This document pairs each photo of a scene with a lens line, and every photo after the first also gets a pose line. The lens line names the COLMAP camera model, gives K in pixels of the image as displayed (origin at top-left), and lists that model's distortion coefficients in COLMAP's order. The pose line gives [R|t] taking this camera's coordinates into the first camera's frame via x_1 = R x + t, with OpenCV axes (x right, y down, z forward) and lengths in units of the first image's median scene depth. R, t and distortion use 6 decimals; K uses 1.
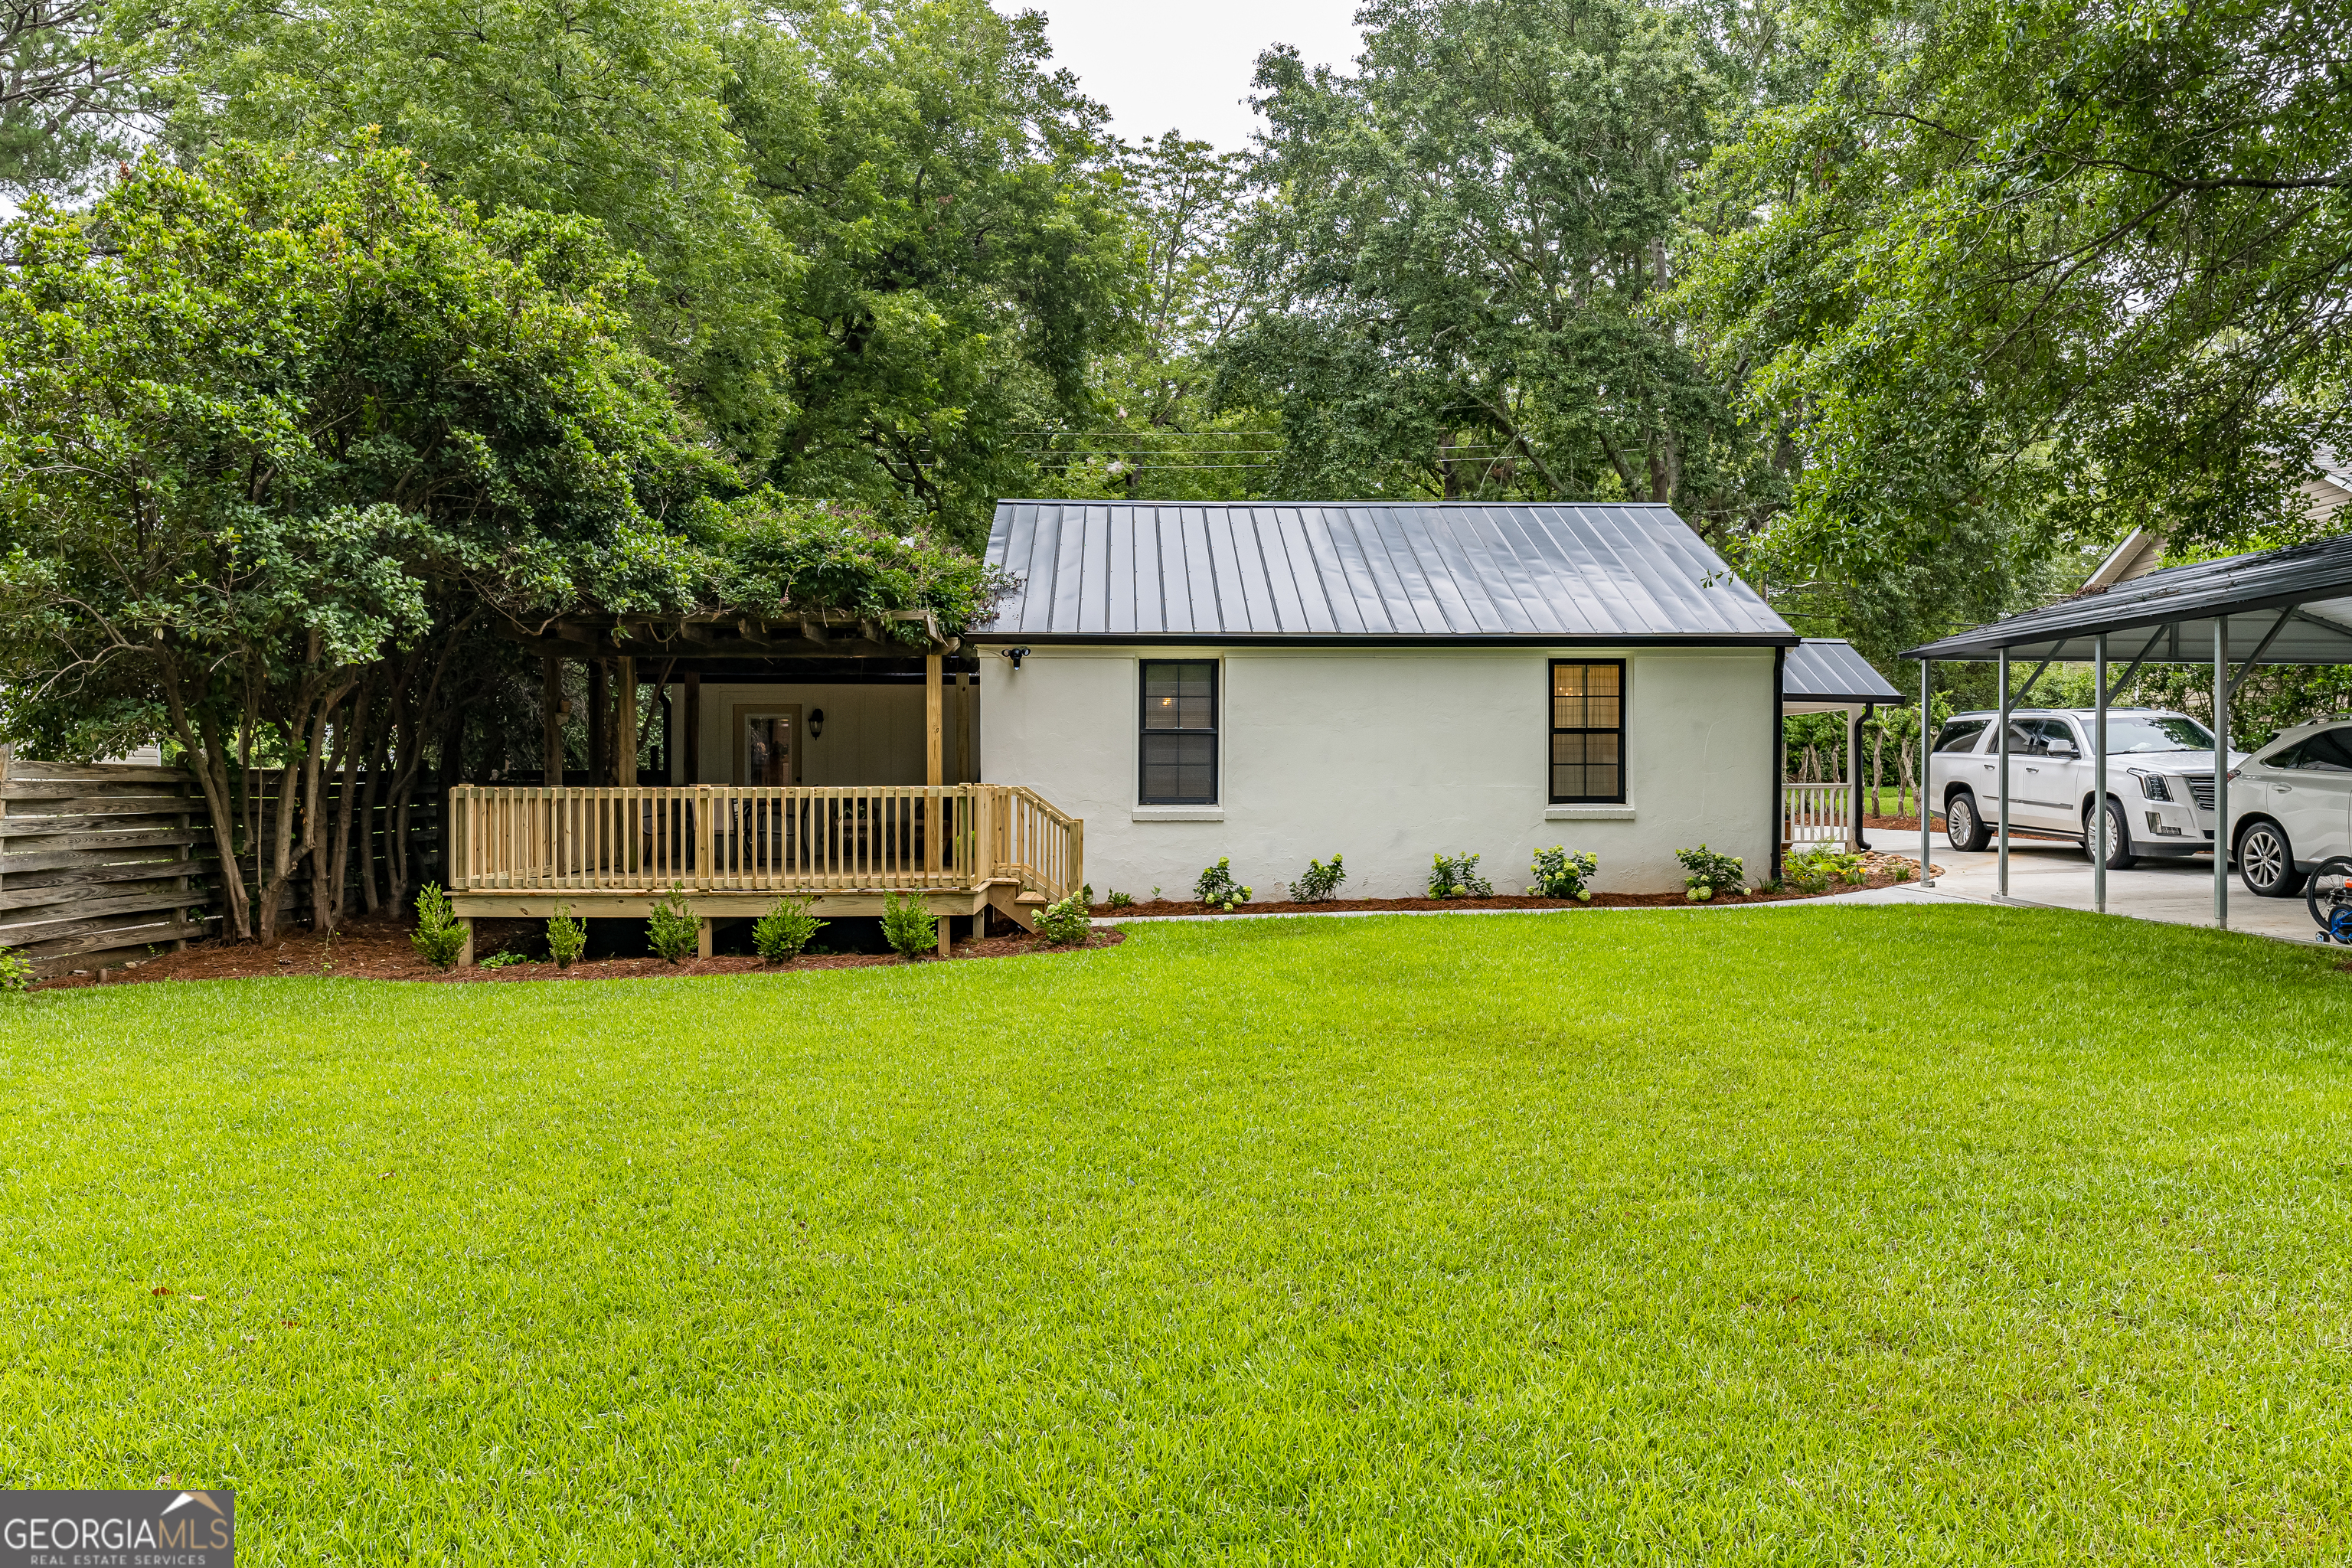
lens RADIAL K [[1636.9, 0, 1176.0], [0, 1636.9, 784.0], [0, 0, 1]] dist [-0.018792, -0.003020]
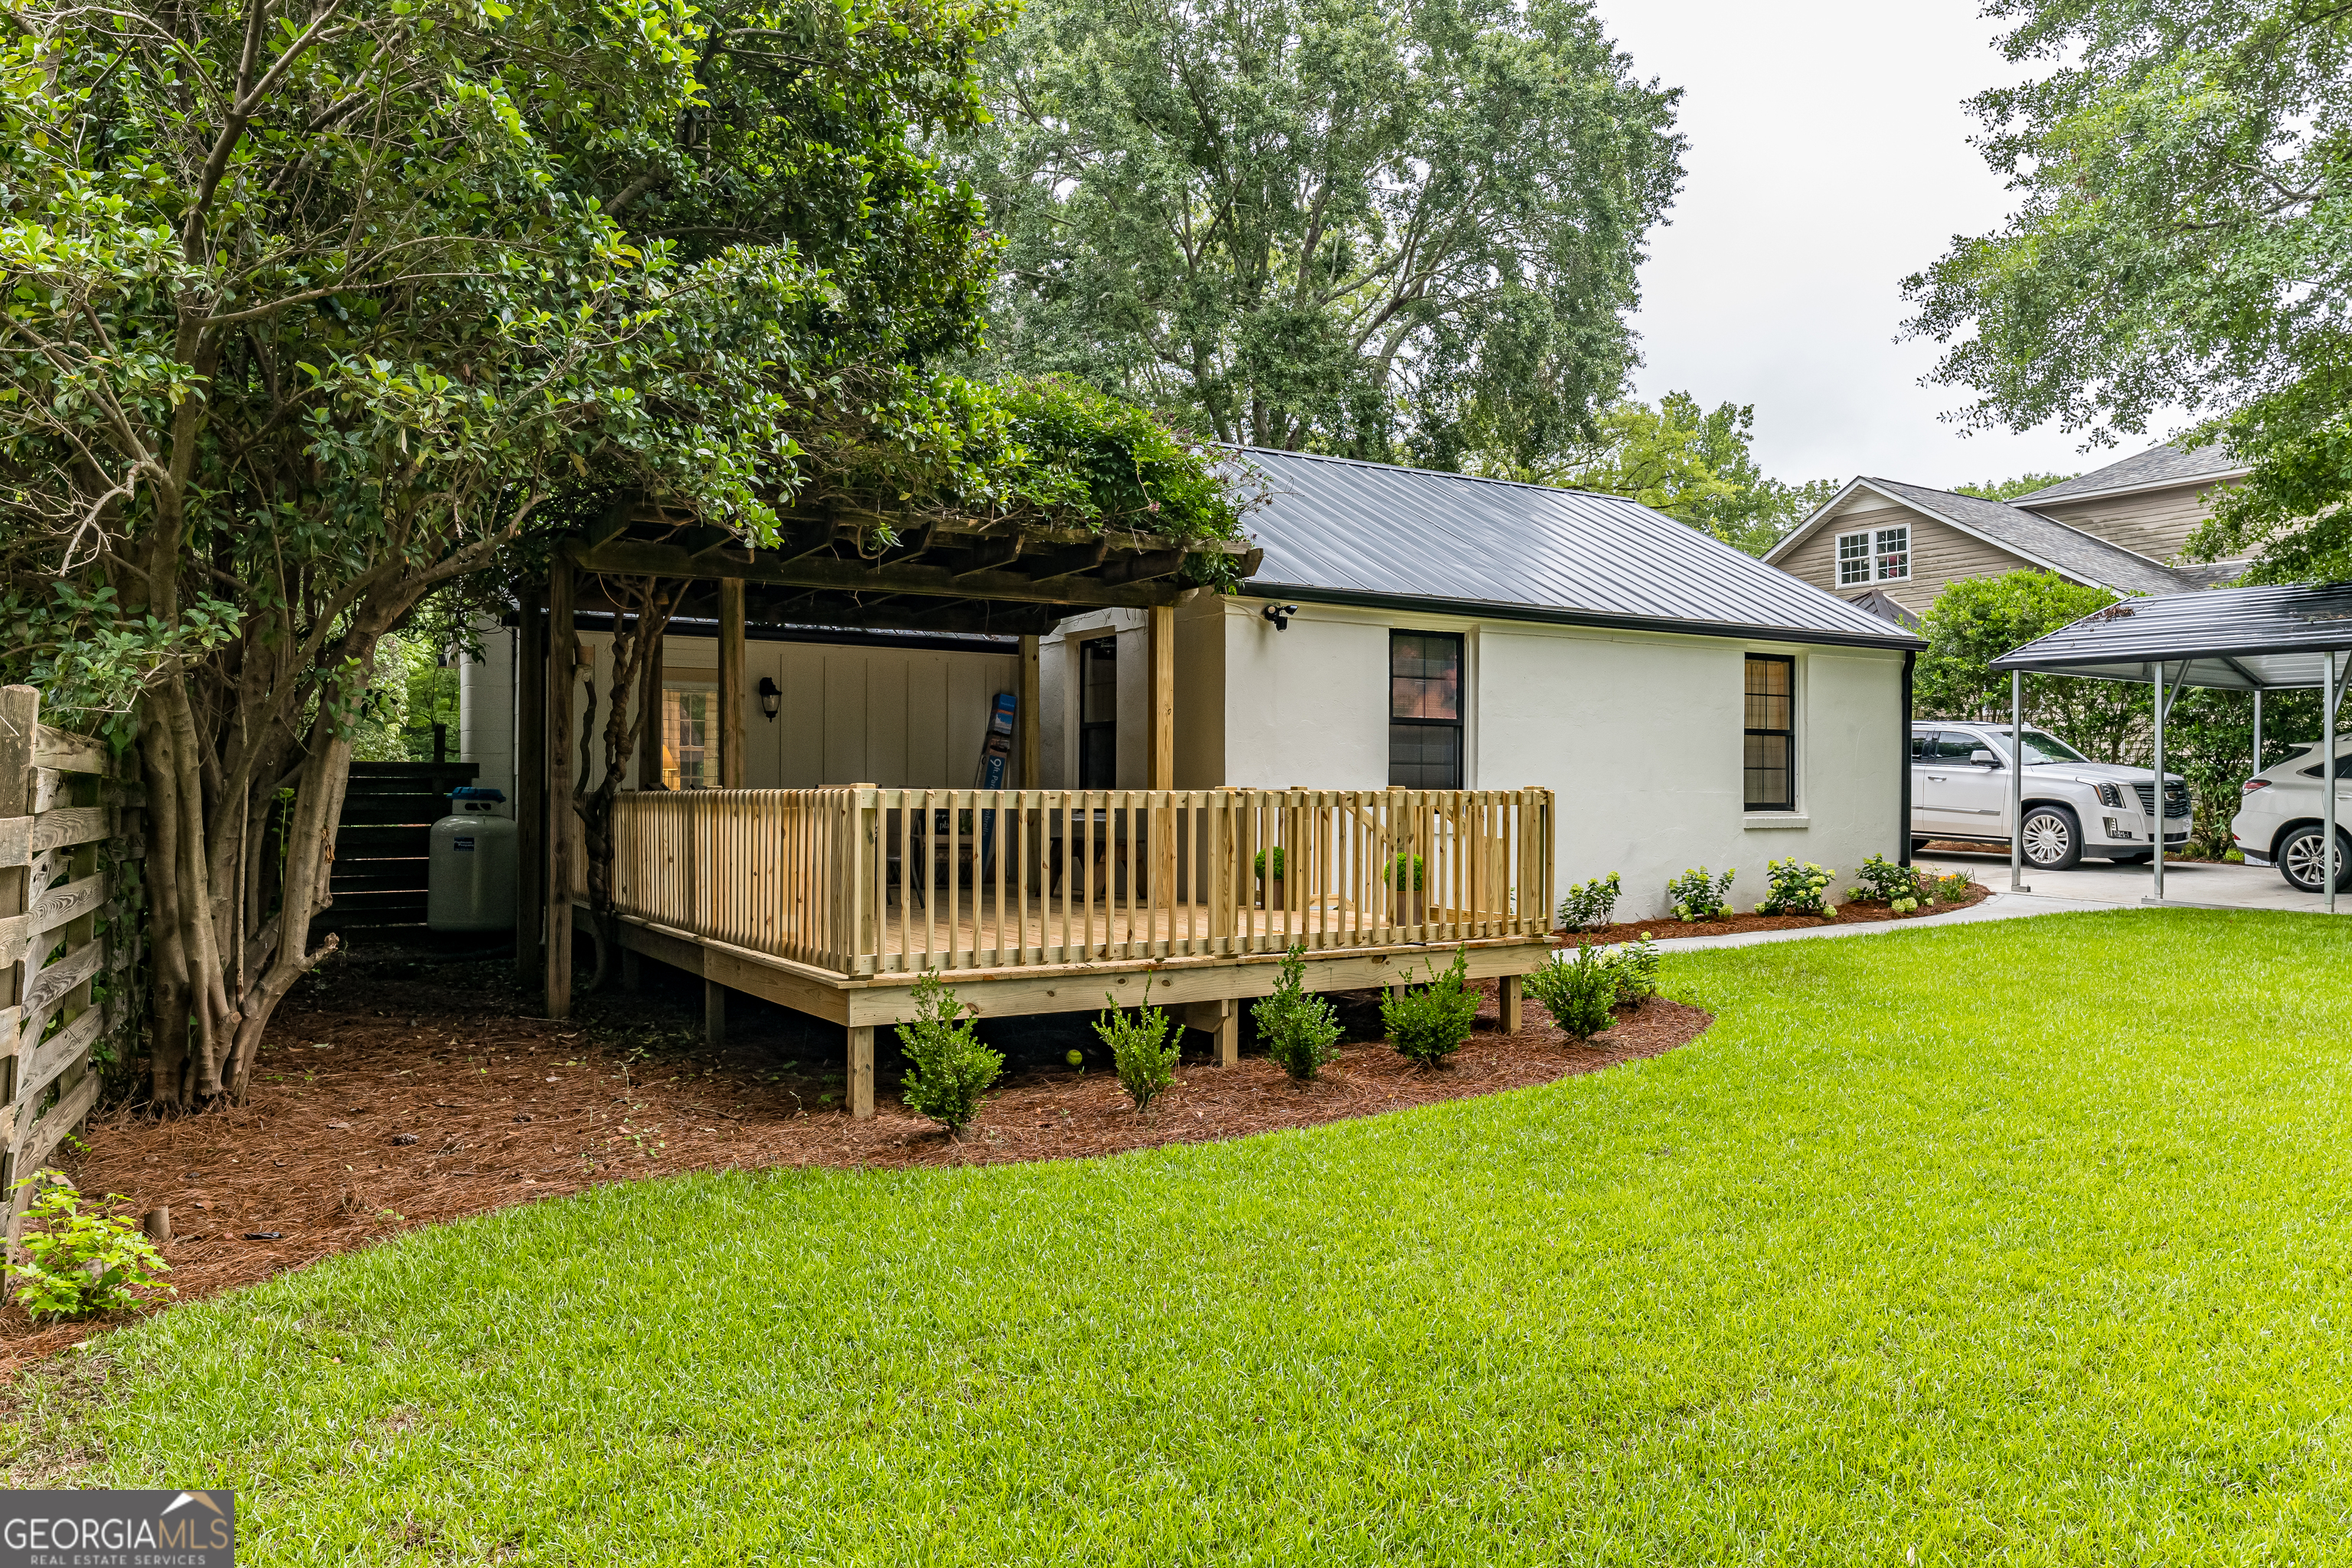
lens RADIAL K [[1607.8, 0, 1176.0], [0, 1607.8, 784.0], [0, 0, 1]] dist [-0.014651, -0.004094]
pose [[0.870409, 0.005844, 0.492294, -0.491814], [-0.005037, 0.999983, -0.002964, 0.001229], [-0.492303, 0.000100, 0.870424, 0.382757]]
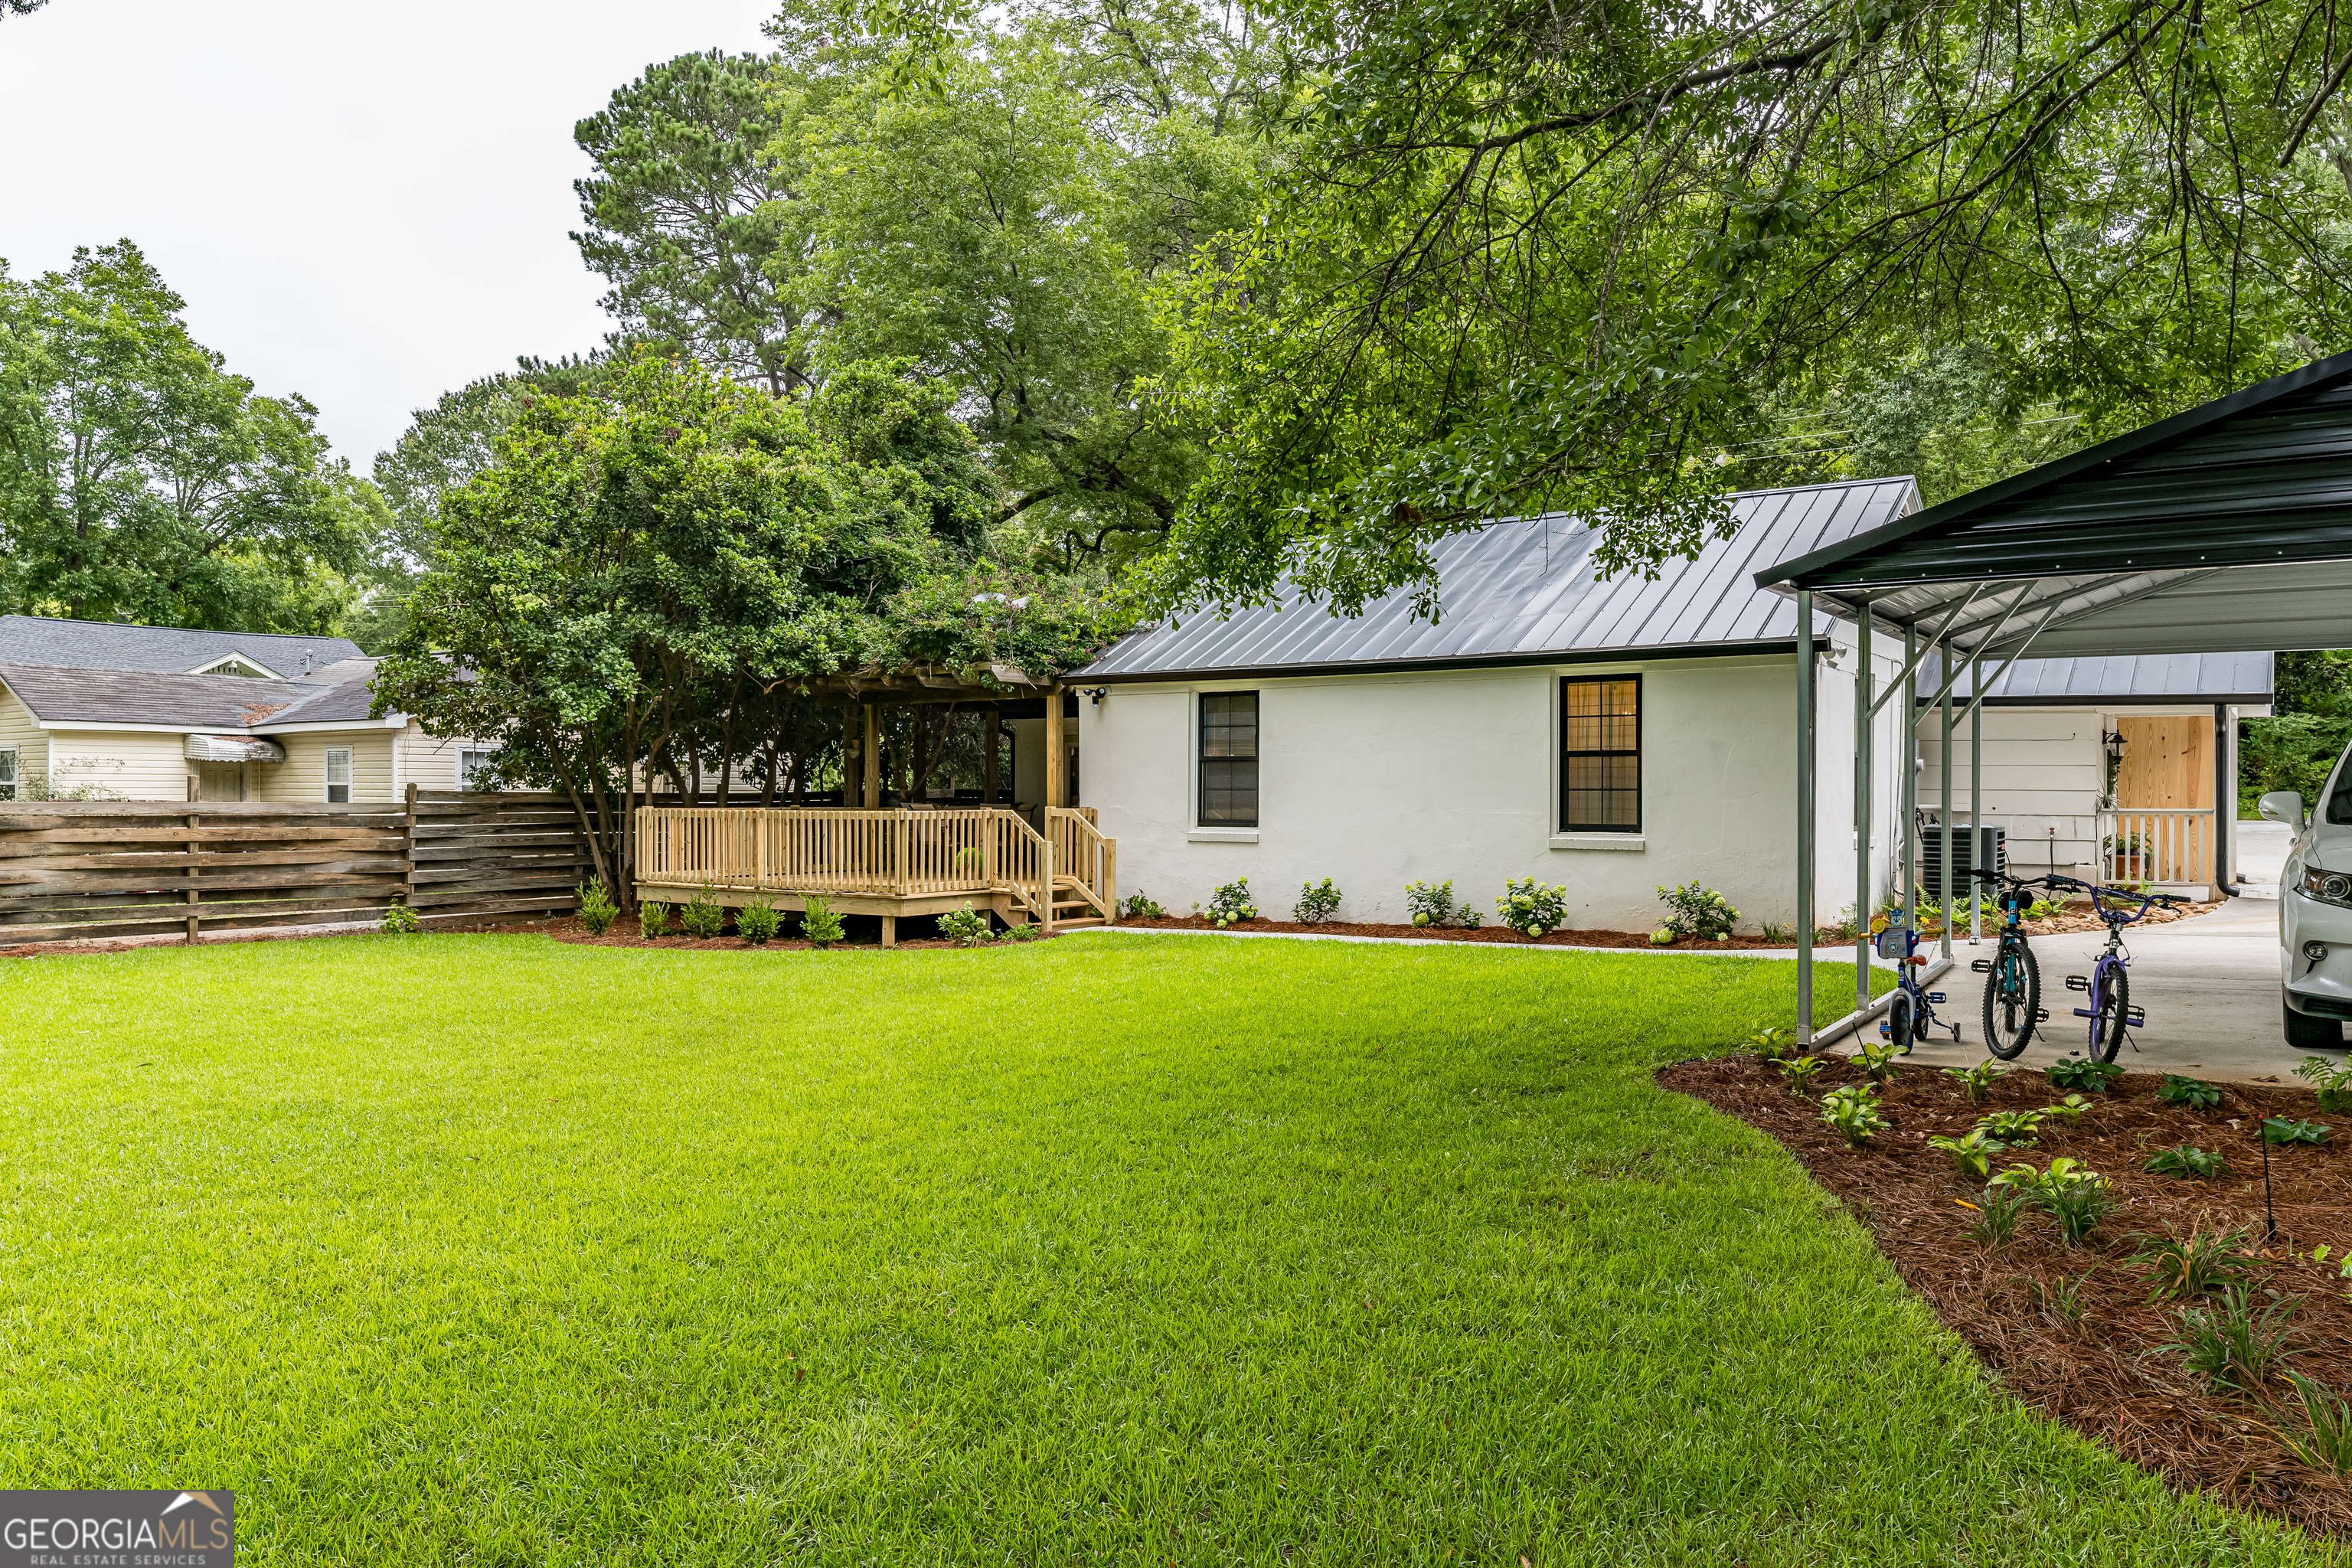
lens RADIAL K [[1636.9, 0, 1176.0], [0, 1636.9, 784.0], [0, 0, 1]] dist [-0.018792, -0.003020]
pose [[0.794390, -0.001054, -0.607407, 0.631004], [-0.001595, 0.999991, -0.003821, -0.011565], [0.607406, 0.004005, 0.794381, 0.125925]]
